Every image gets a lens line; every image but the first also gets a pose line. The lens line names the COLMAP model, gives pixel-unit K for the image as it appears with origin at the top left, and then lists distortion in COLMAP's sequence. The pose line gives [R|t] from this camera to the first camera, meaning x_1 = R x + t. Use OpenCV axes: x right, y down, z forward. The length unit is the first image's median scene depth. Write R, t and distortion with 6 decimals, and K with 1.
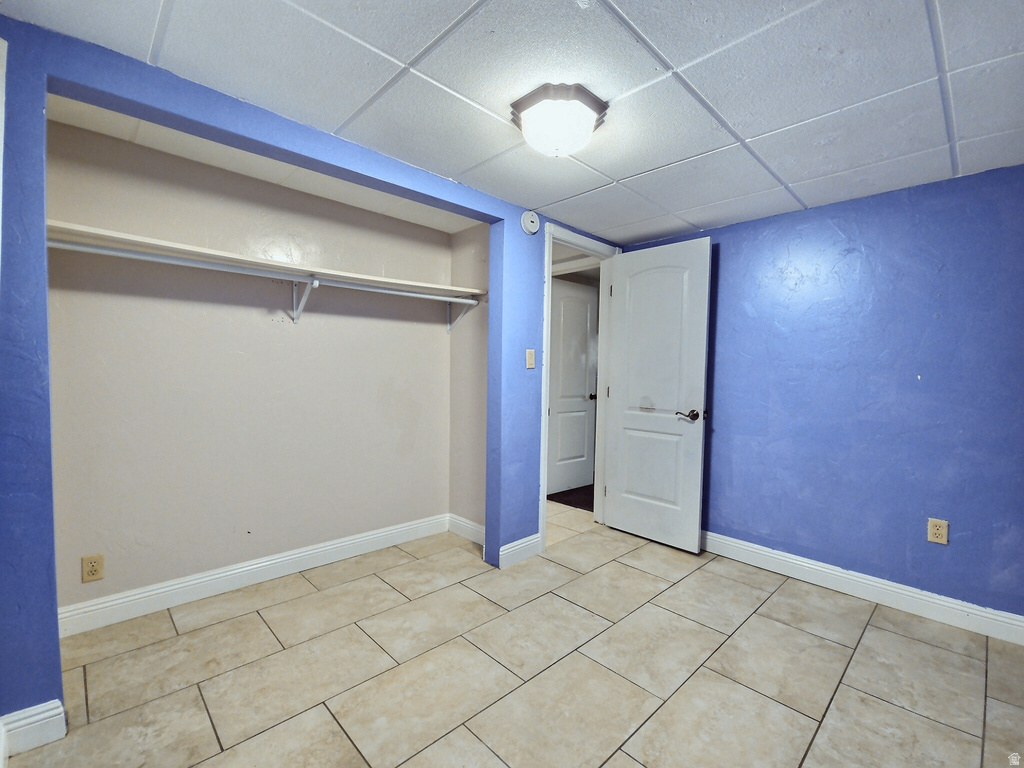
lens RADIAL K [[453.2, 0, 512.1], [0, 453.2, 386.5], [0, 0, 1]] dist [-0.002128, -0.001586]
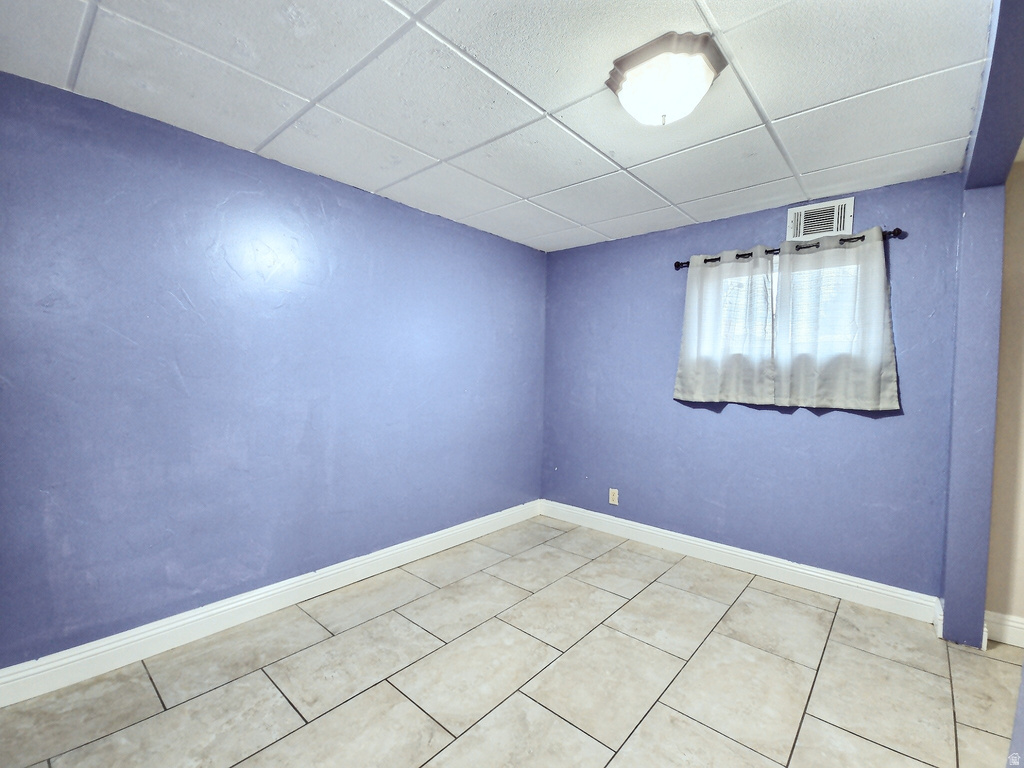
lens RADIAL K [[453.2, 0, 512.0], [0, 453.2, 386.0], [0, 0, 1]] dist [-0.002128, -0.001586]
pose [[-0.996043, -0.035745, -0.081368, 0.466219], [-0.040886, 0.997212, 0.062423, -0.061254], [0.078910, 0.065503, -0.994727, 2.003916]]
